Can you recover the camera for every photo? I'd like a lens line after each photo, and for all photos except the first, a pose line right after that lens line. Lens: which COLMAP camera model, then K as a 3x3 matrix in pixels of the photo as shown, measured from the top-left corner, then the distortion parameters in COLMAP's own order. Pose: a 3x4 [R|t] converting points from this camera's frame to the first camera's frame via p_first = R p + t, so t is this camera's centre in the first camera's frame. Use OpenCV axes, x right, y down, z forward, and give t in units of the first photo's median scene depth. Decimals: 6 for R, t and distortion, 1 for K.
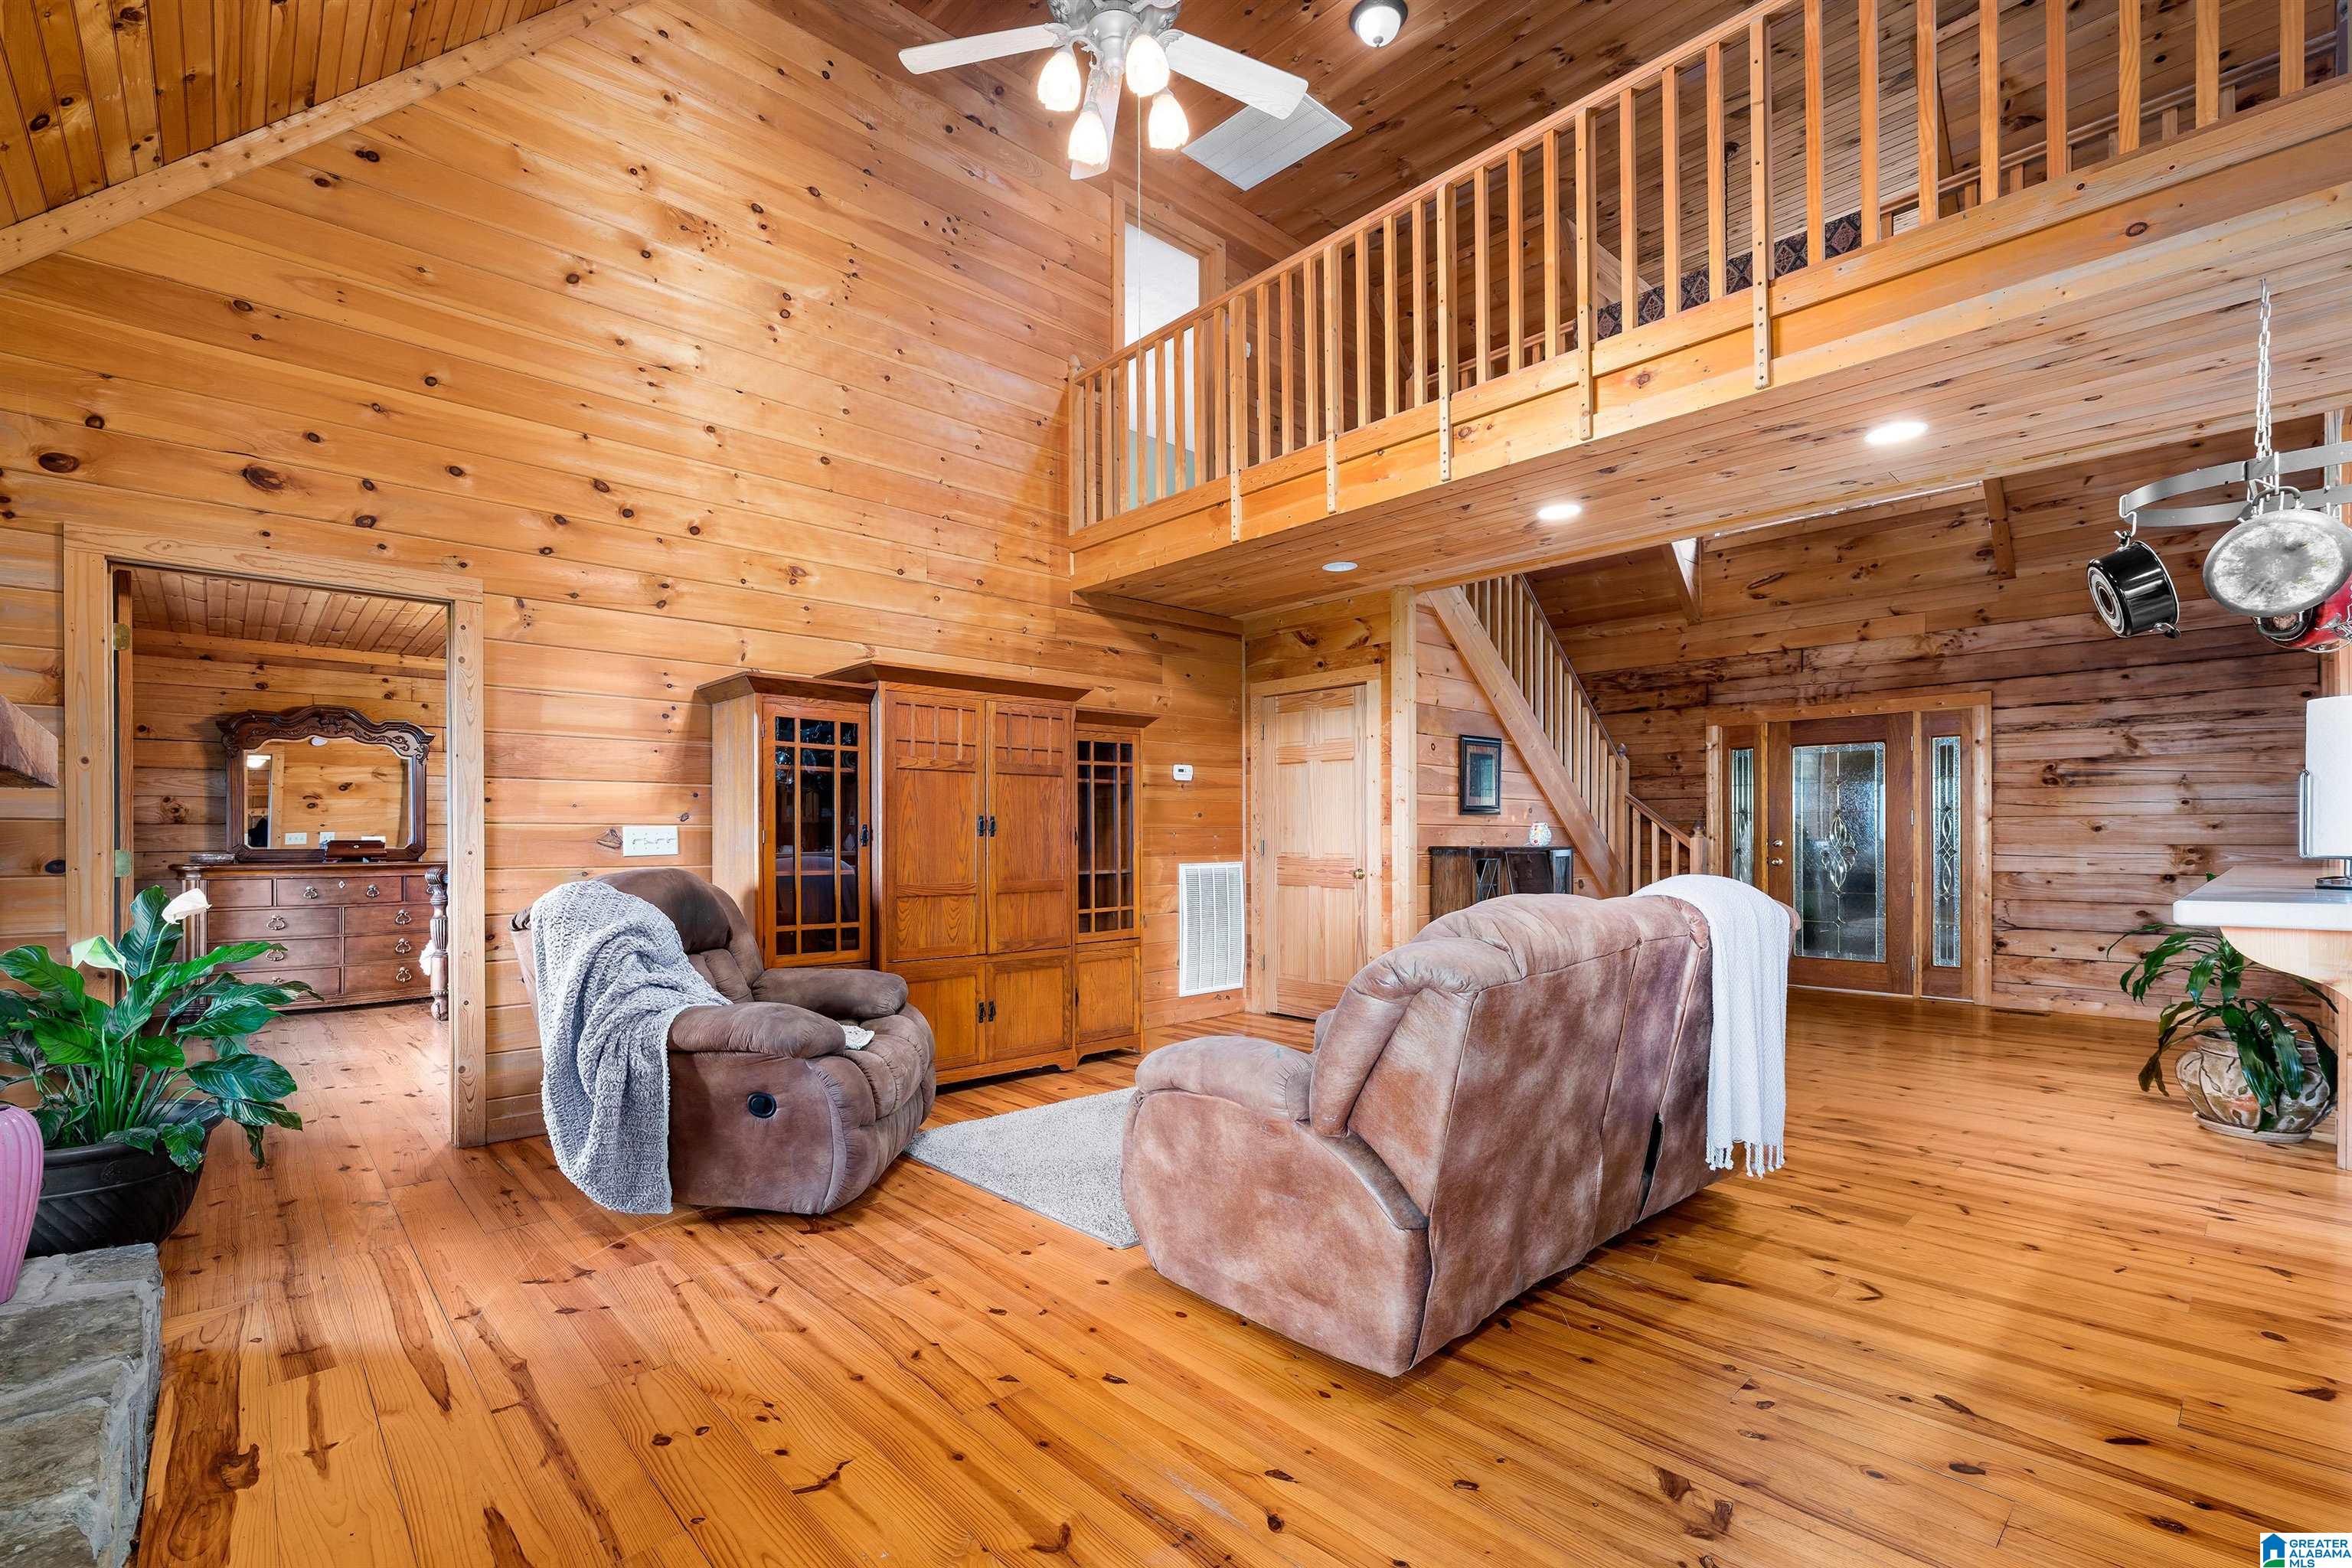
lens RADIAL K [[1023.4, 0, 1136.3], [0, 1023.4, 836.8], [0, 0, 1]] dist [-0.000950, -0.000211]
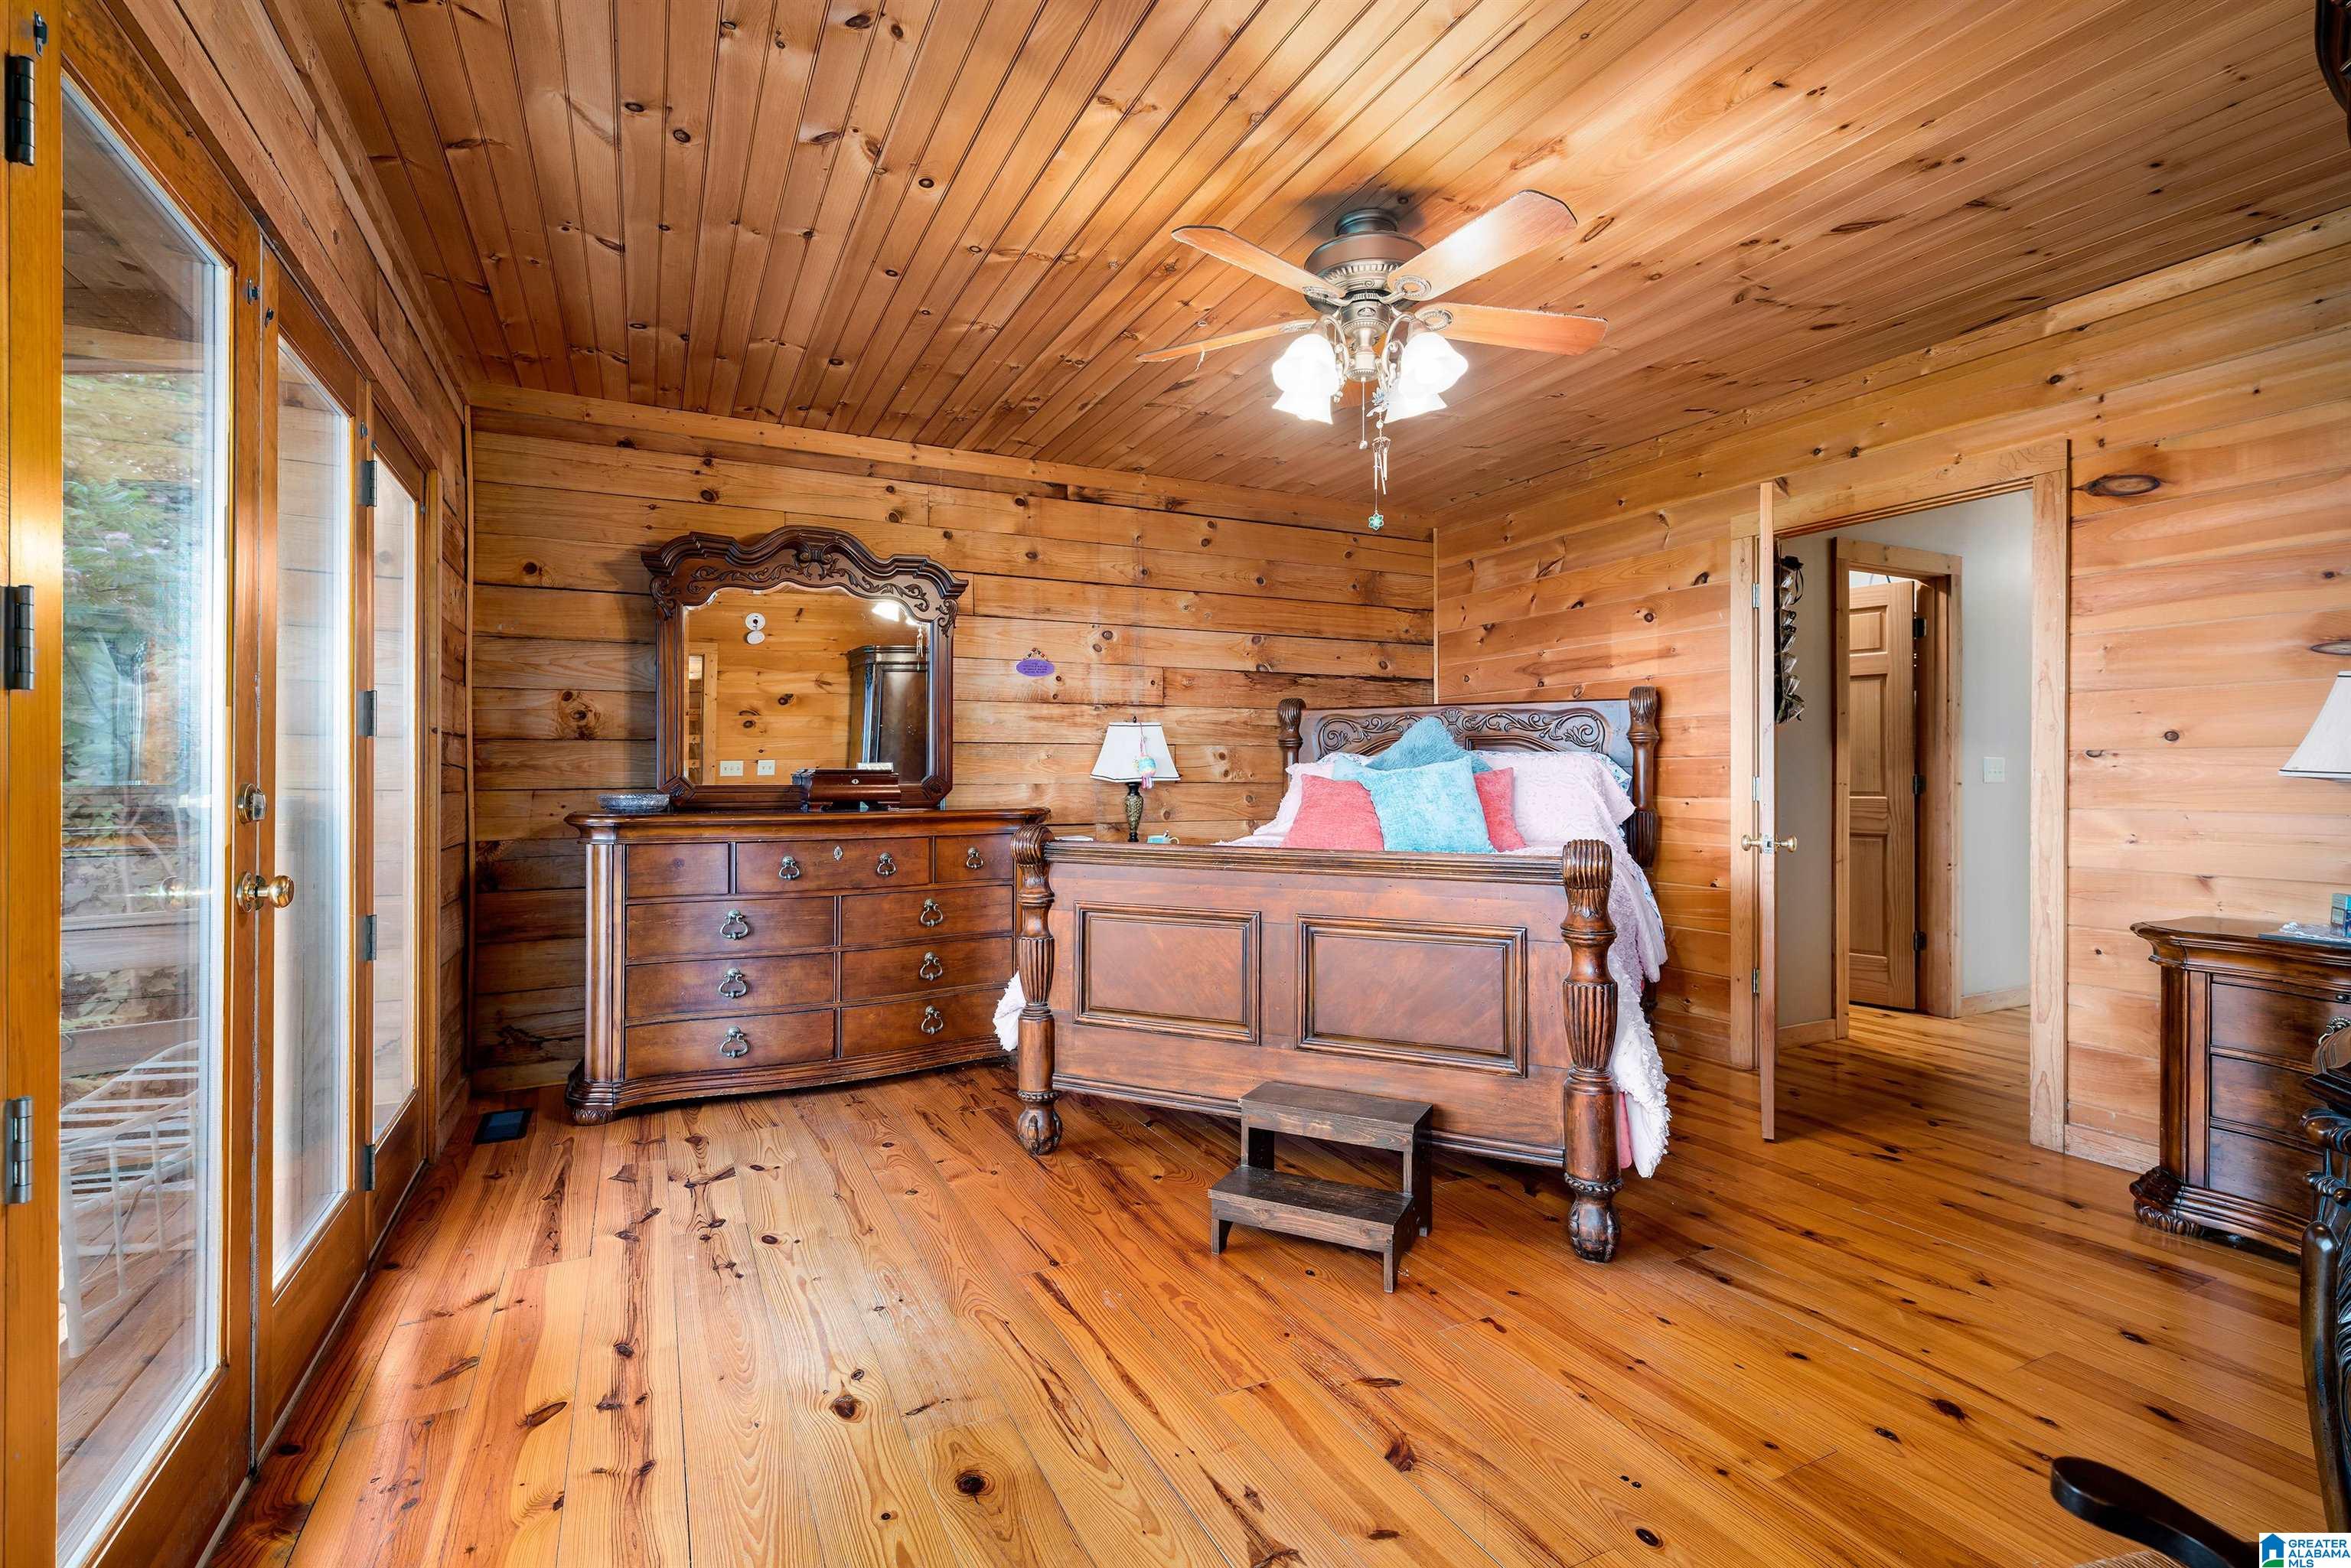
lens RADIAL K [[1072.1, 0, 1181.6], [0, 1072.1, 774.2], [0, 0, 1]] dist [0.003001, 0.000139]
pose [[0.964197, 0.005299, -0.265134, -0.451329], [-0.004513, 0.999983, 0.003574, 0.002672], [0.265148, -0.002250, 0.964205, 0.503605]]
